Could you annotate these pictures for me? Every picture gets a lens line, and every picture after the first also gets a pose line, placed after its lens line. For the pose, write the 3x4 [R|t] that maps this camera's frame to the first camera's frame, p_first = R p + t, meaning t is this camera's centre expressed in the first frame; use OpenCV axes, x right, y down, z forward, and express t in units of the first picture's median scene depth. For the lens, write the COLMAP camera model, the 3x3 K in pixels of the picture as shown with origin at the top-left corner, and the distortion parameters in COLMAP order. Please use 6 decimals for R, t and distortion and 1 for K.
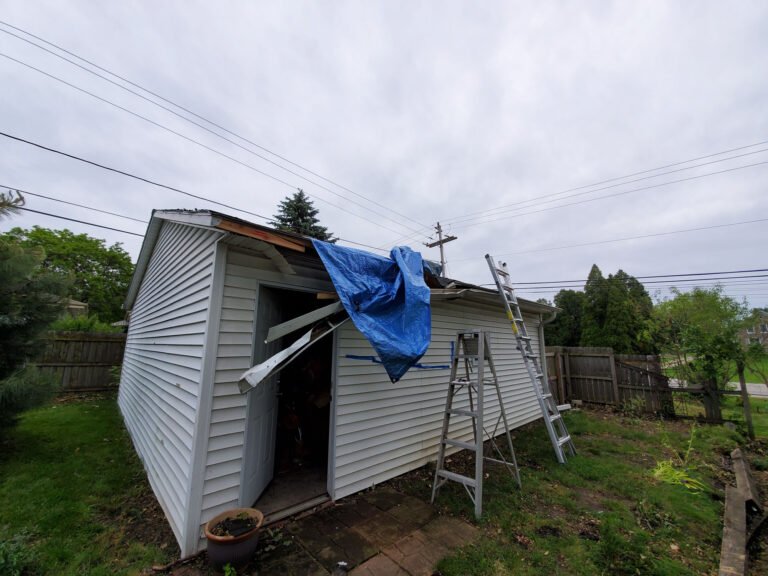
lens RADIAL K [[303.6, 0, 384.0], [0, 303.6, 288.0], [0, 0, 1]] dist [-0.000053, 0.000006]
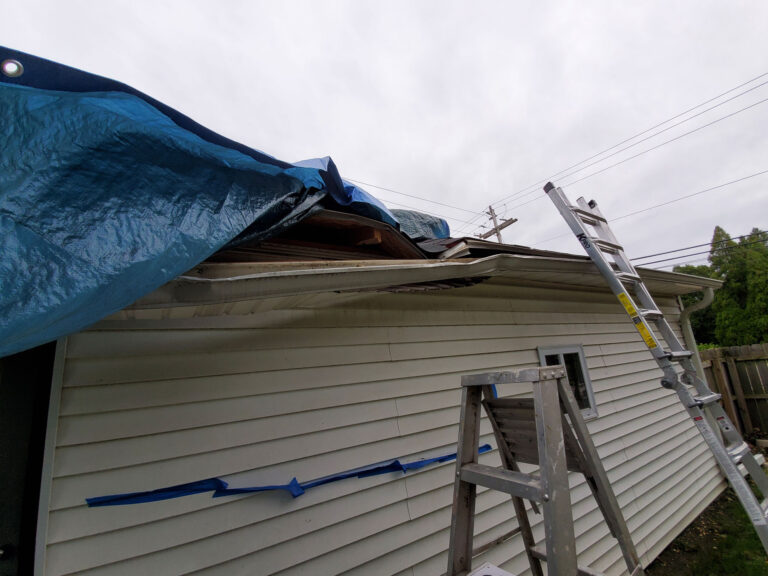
lens RADIAL K [[317.6, 0, 384.0], [0, 317.6, 288.0], [0, 0, 1]] dist [0.000953, -0.016179]
pose [[0.966722, -0.152730, -0.205235, 0.121348], [0.142039, 0.987662, -0.065940, 0.031837], [0.212774, 0.034594, 0.976489, 0.336037]]
